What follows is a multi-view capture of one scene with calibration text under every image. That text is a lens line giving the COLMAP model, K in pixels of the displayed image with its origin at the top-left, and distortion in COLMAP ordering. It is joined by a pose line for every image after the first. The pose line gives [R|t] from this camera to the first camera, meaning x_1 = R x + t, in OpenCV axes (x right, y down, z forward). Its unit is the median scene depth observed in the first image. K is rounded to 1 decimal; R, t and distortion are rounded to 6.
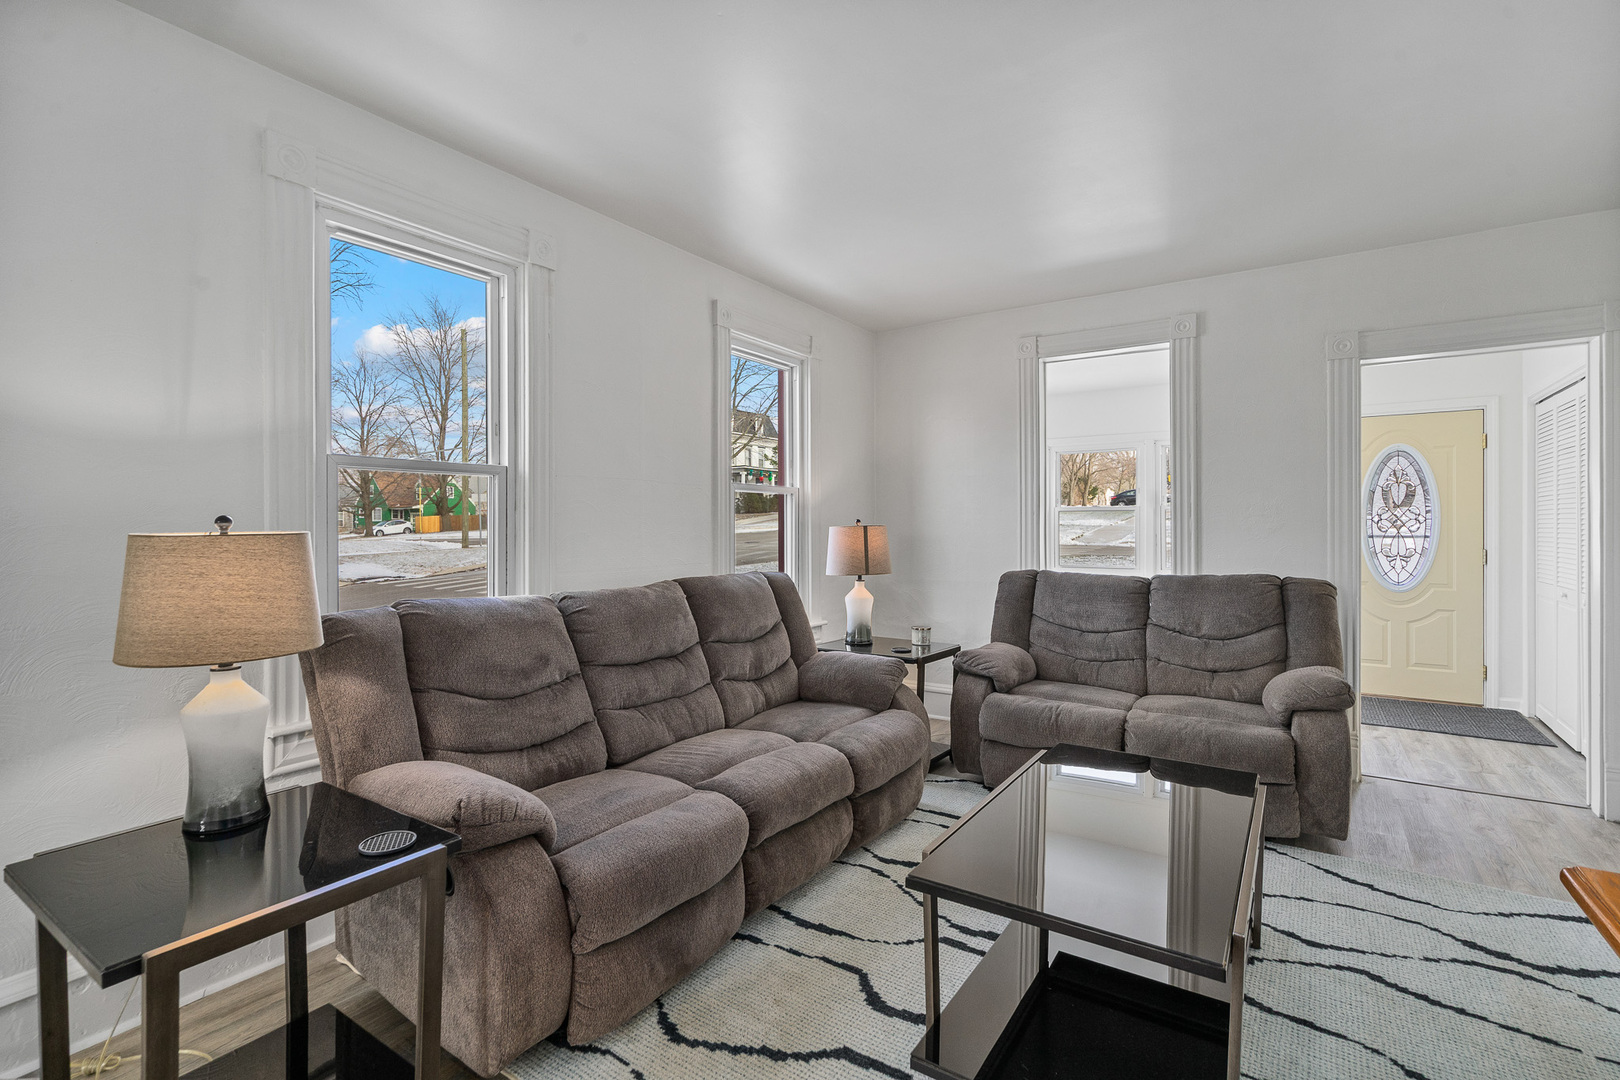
lens RADIAL K [[740.1, 0, 816.9], [0, 740.1, 533.6], [0, 0, 1]] dist [0.000149, 0.000670]
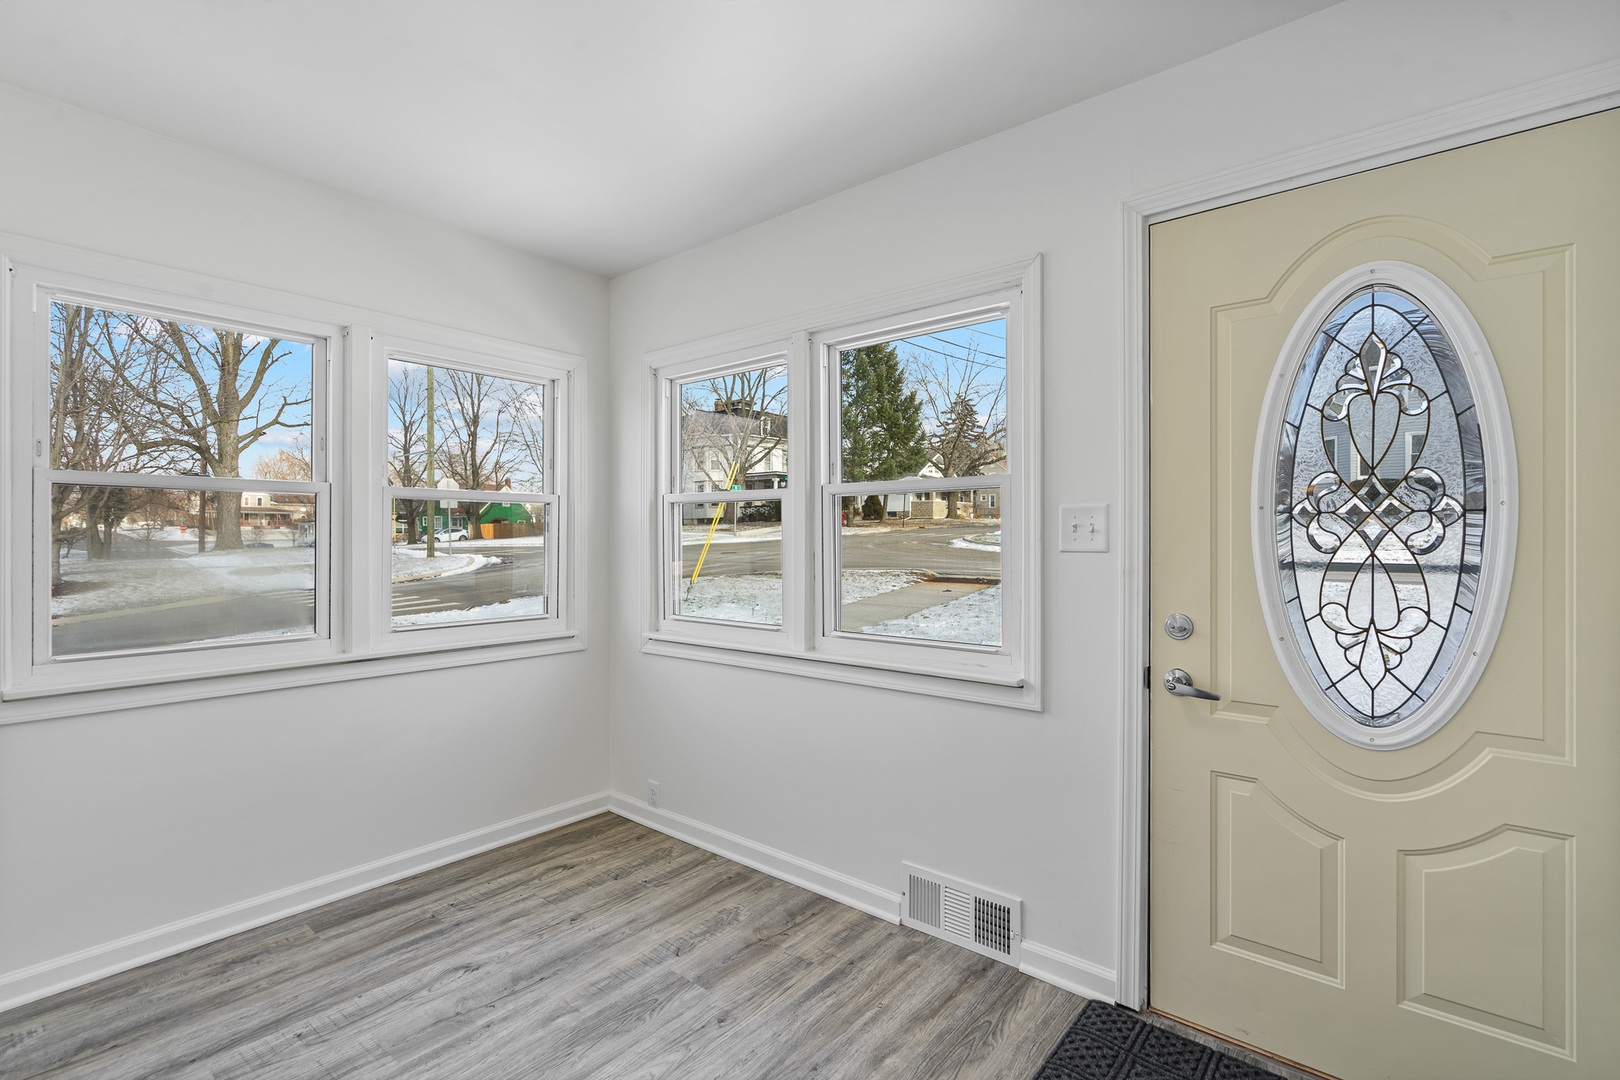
lens RADIAL K [[740.1, 0, 803.4], [0, 740.1, 540.0], [0, 0, 1]] dist [0.000149, 0.000670]
pose [[0.992979, 0.003835, -0.118225, 0.579286], [-0.004206, 0.999987, -0.002895, -0.005722], [0.118212, 0.003372, 0.992983, 0.657681]]
